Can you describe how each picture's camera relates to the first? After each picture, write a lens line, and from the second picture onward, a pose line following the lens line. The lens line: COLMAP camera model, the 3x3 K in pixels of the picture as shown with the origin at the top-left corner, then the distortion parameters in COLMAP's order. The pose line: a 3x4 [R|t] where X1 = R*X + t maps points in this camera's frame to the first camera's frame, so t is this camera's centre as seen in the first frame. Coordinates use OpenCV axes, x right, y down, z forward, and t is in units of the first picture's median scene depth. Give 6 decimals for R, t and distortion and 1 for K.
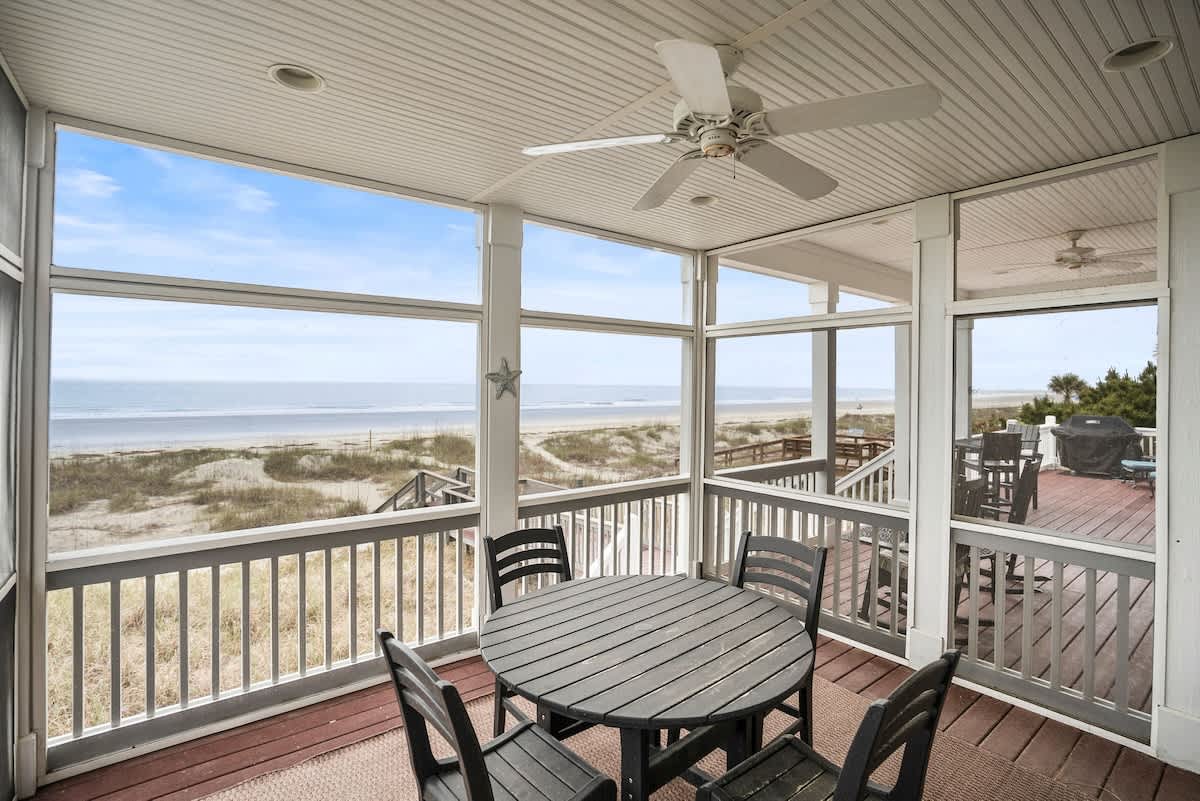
lens RADIAL K [[551.6, 0, 606.9], [0, 551.6, 393.8], [0, 0, 1]] dist [-0.004708, 0.002045]
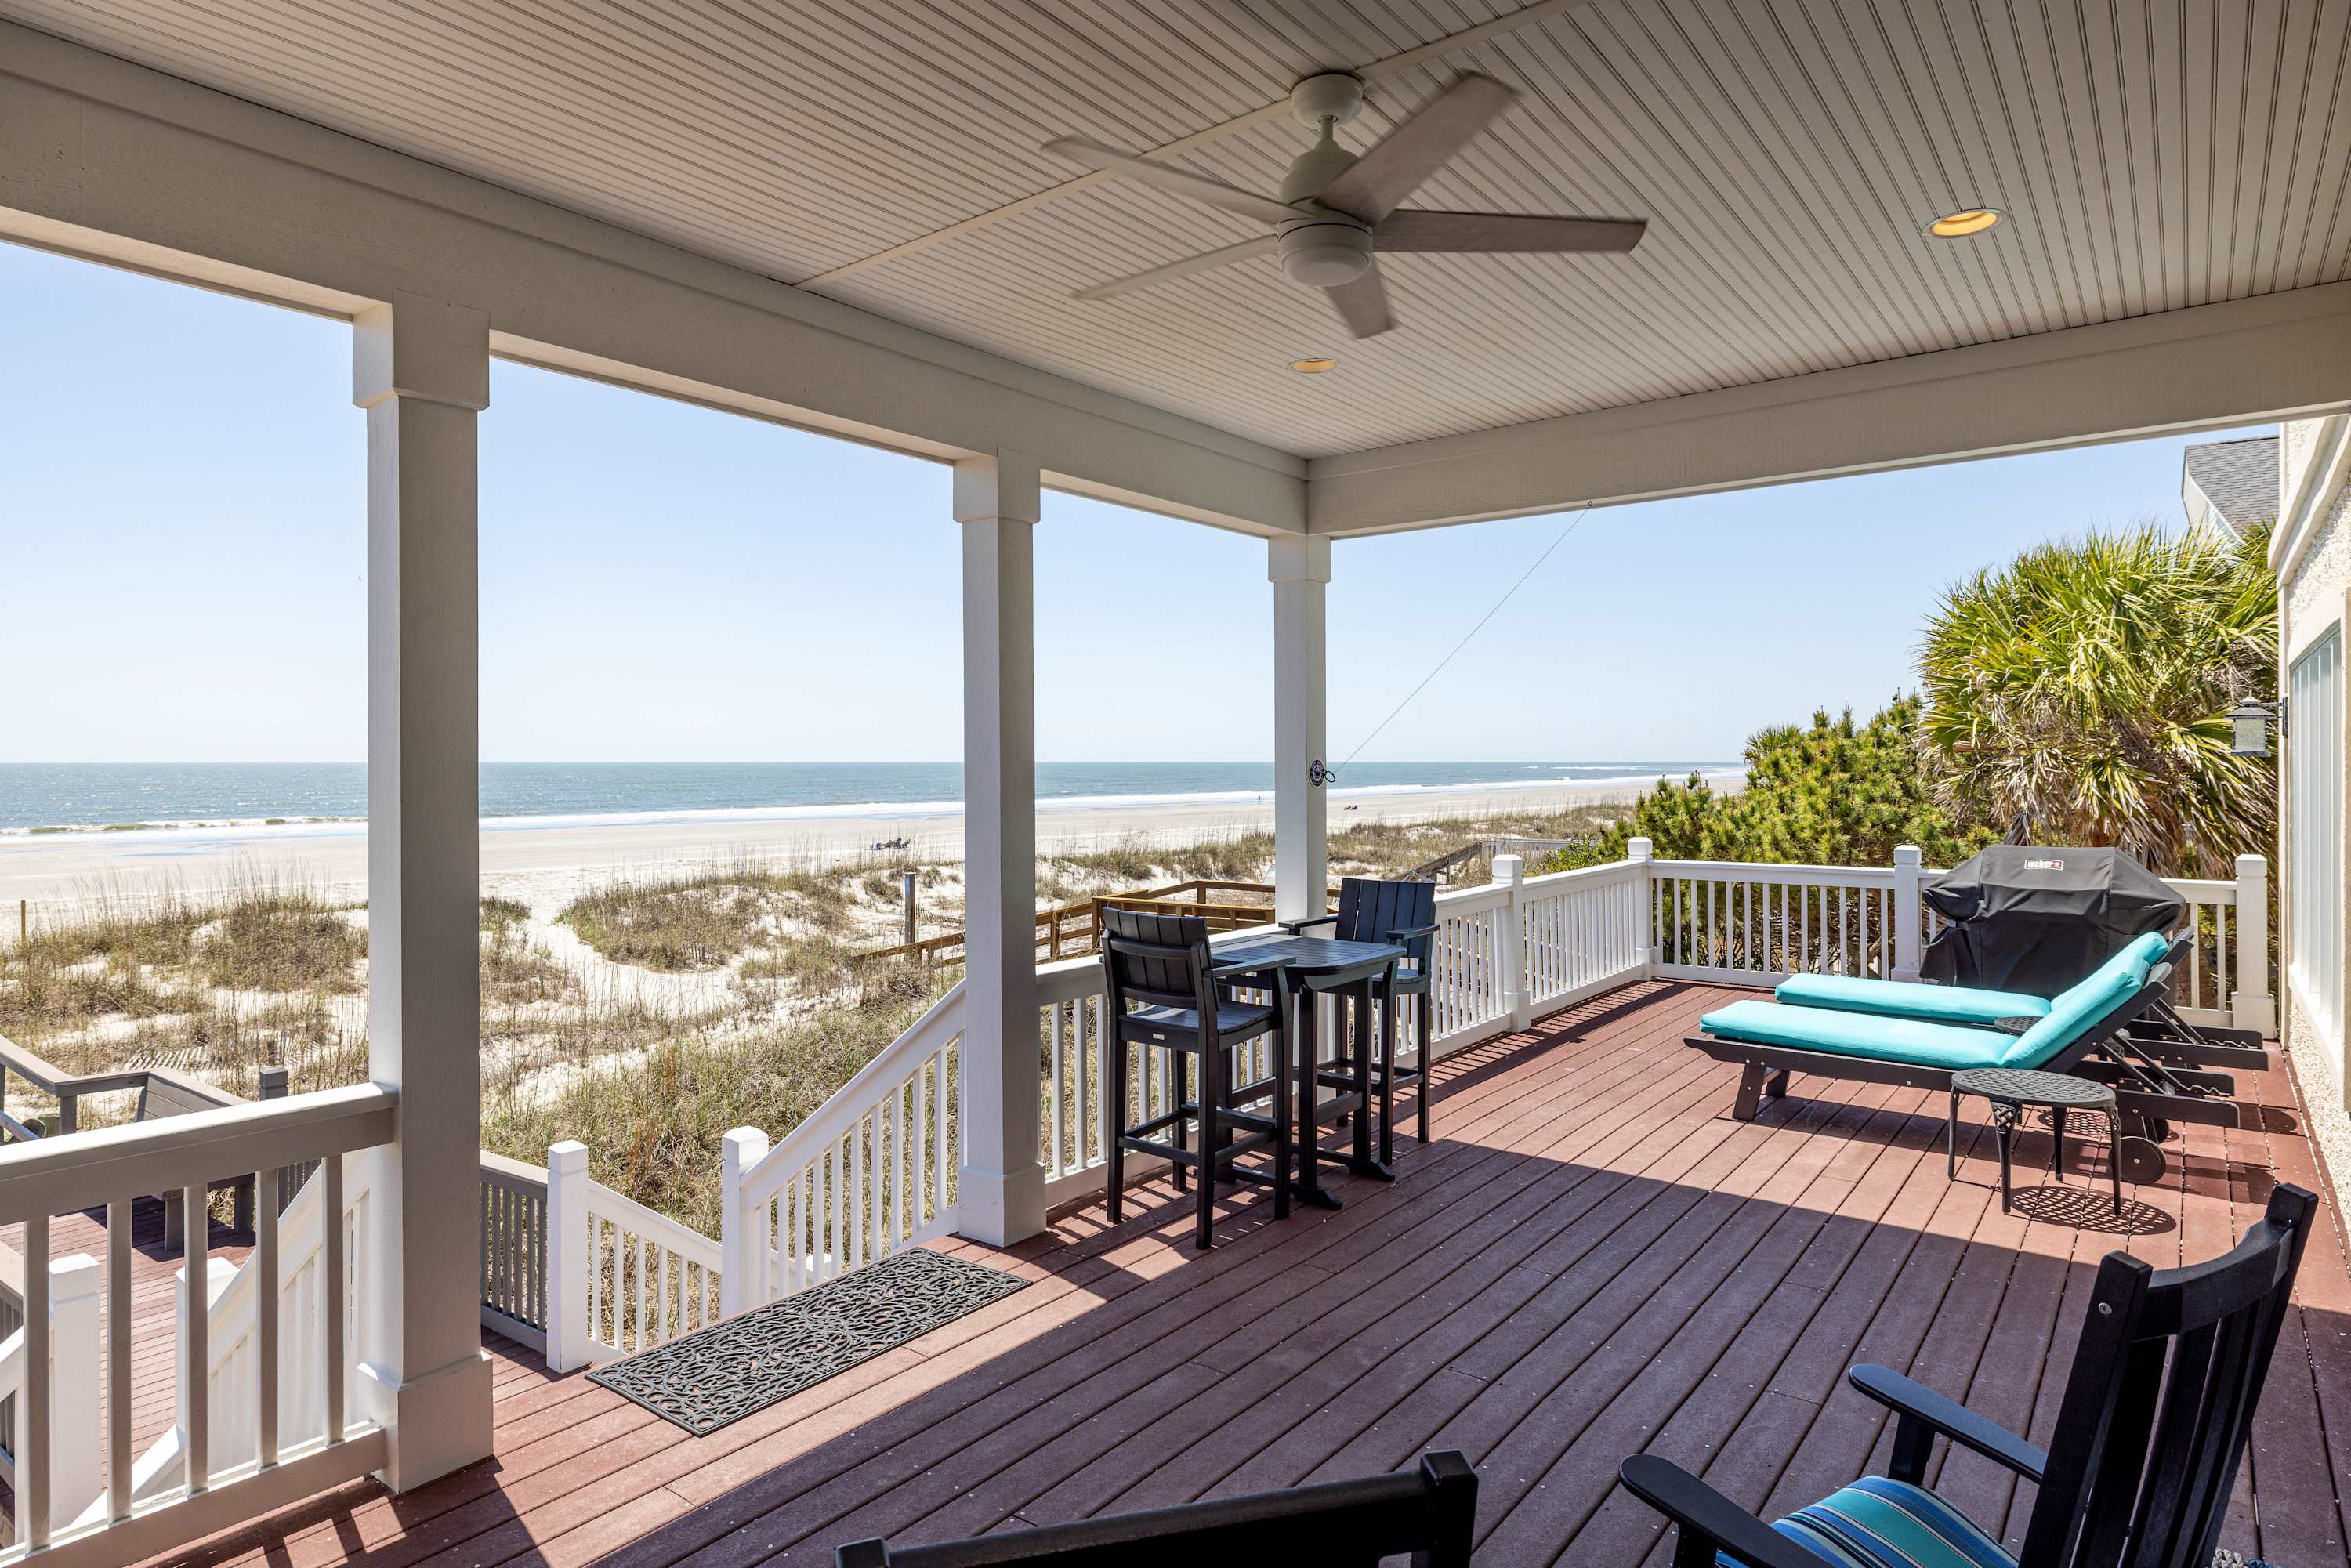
lens RADIAL K [[1305.9, 0, 1173.3], [0, 1305.9, 771.3], [0, 0, 1]] dist [-0.000741, -0.002321]
pose [[0.968852, -0.009625, 0.247452, 0.061734], [0.011325, 0.999921, -0.005448, -0.000824], [-0.247380, 0.008081, 0.968885, 0.043228]]
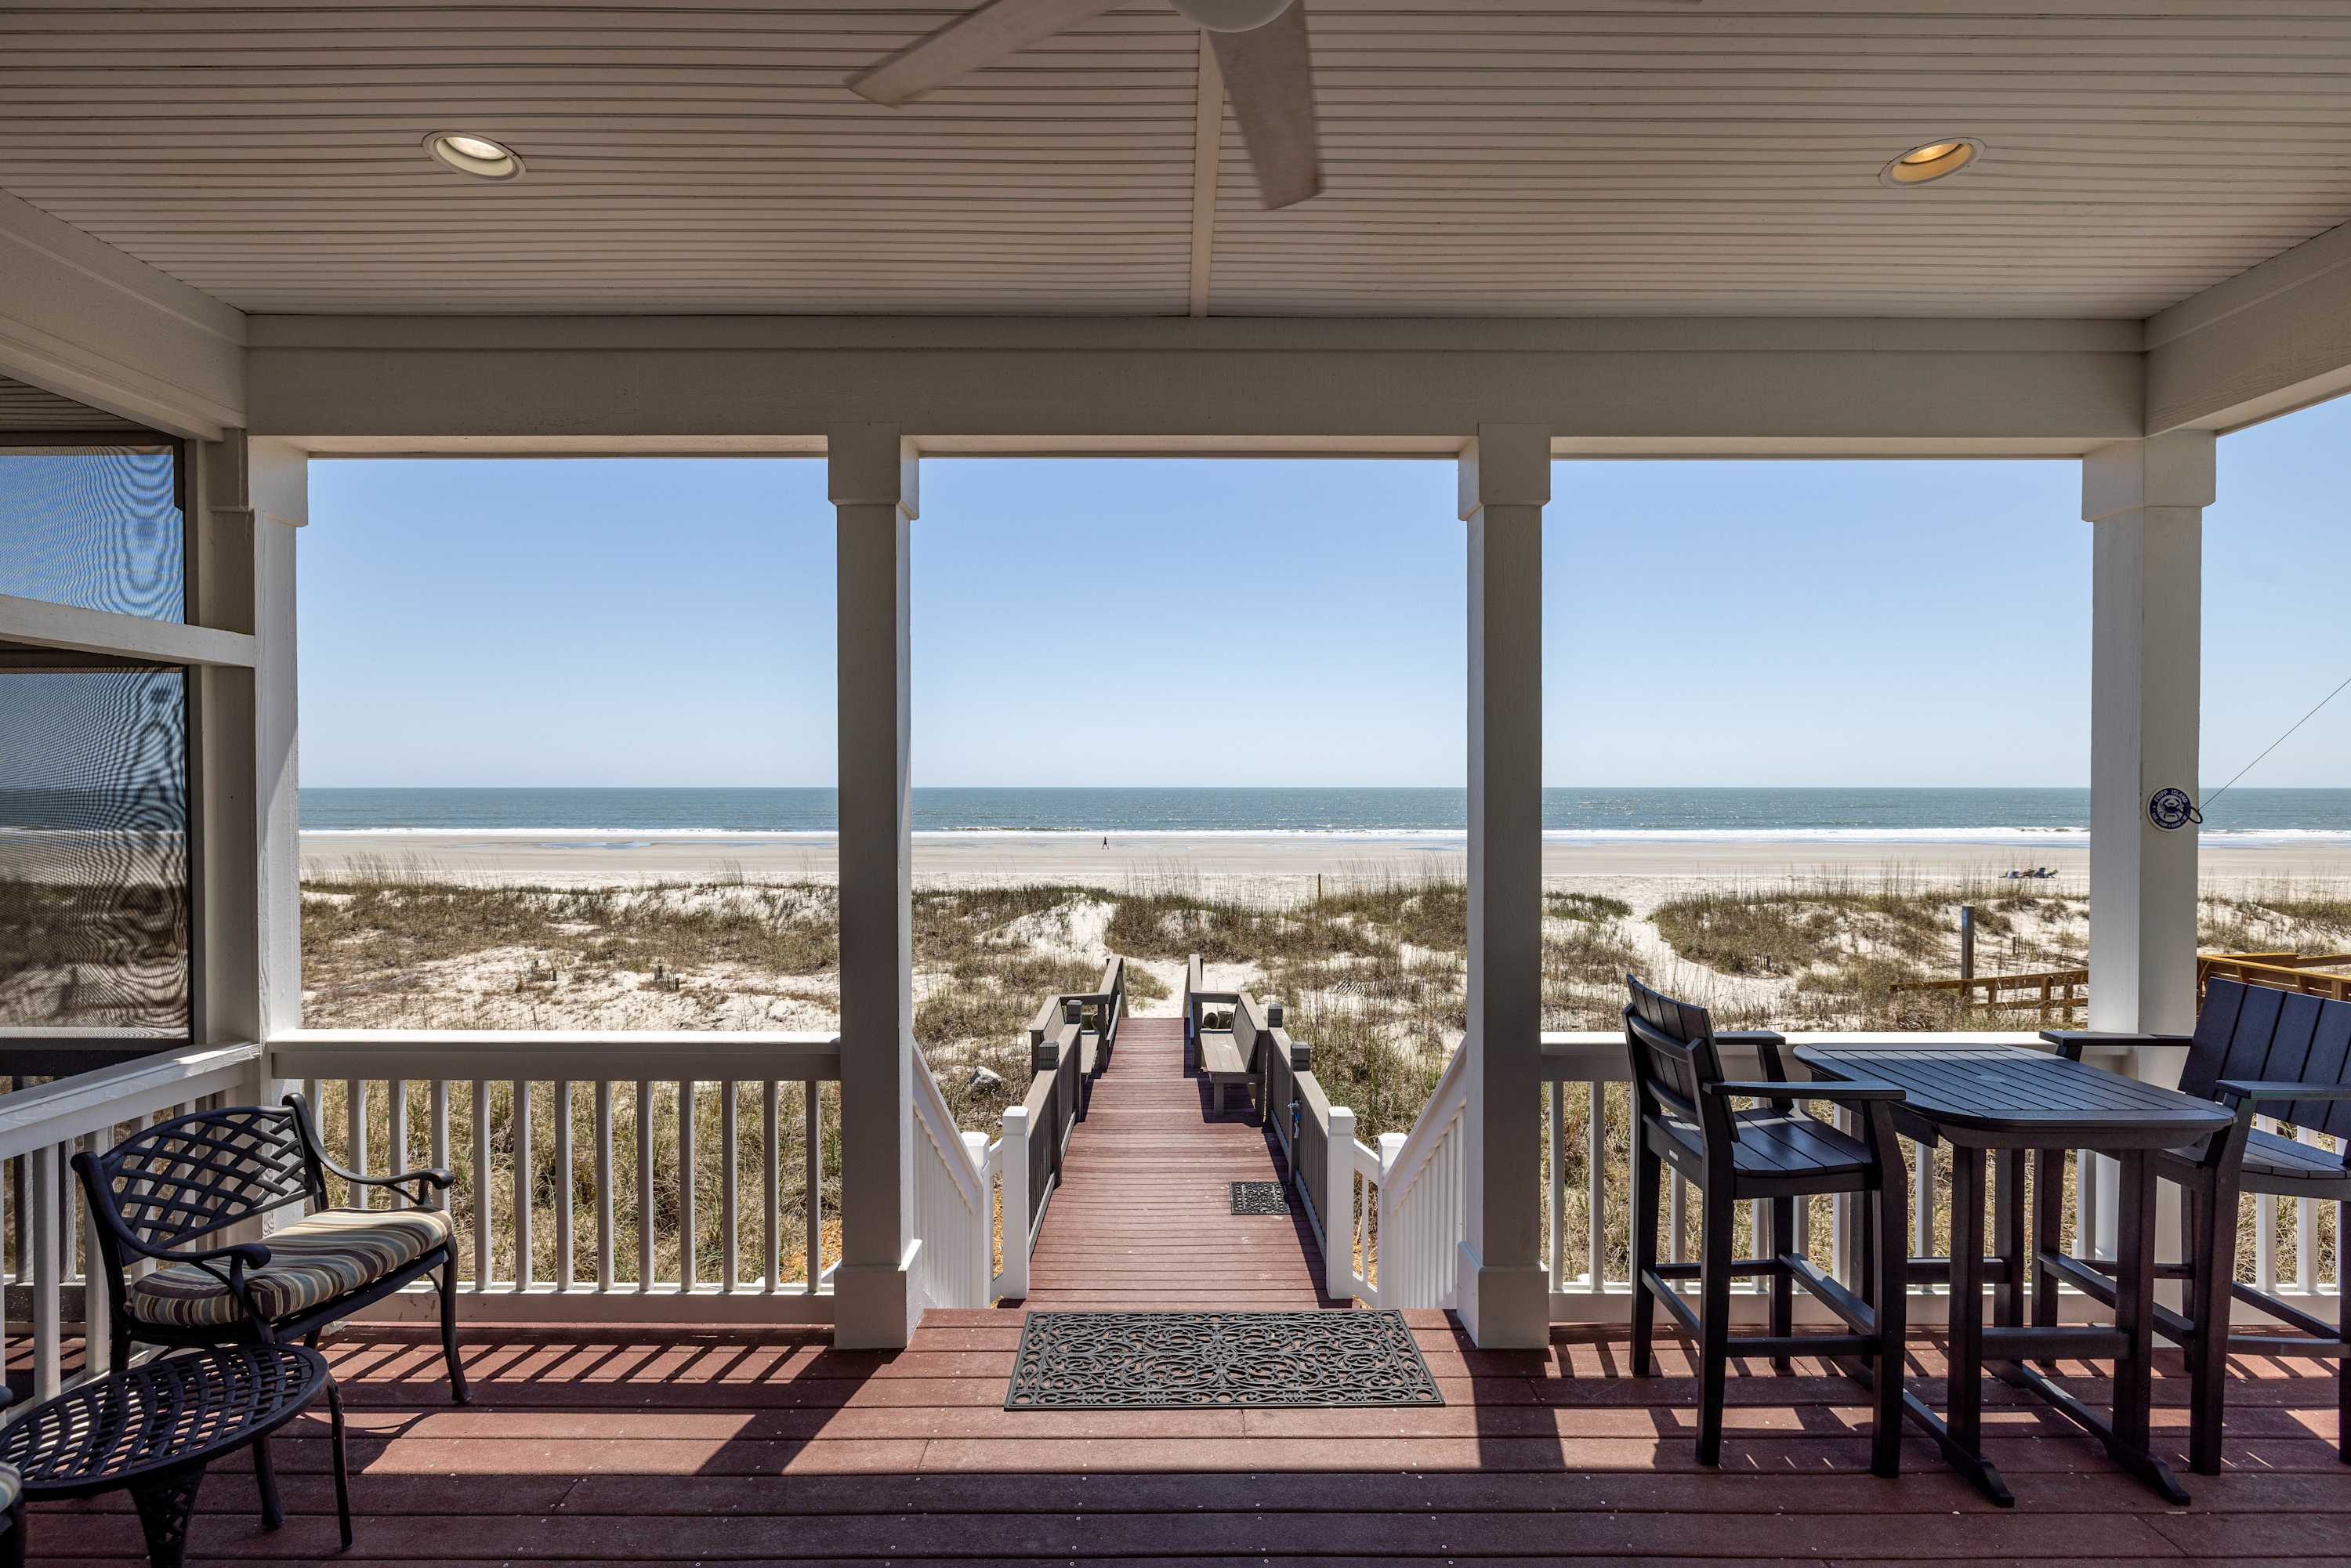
lens RADIAL K [[1080.6, 0, 1170.7], [0, 1080.6, 804.2], [0, 0, 1]] dist [-0.004708, 0.002045]
pose [[0.793759, 0.003024, -0.608225, 0.099166], [-0.003646, 0.999993, 0.000214, -0.001149], [0.608221, 0.002048, 0.793765, 0.072842]]
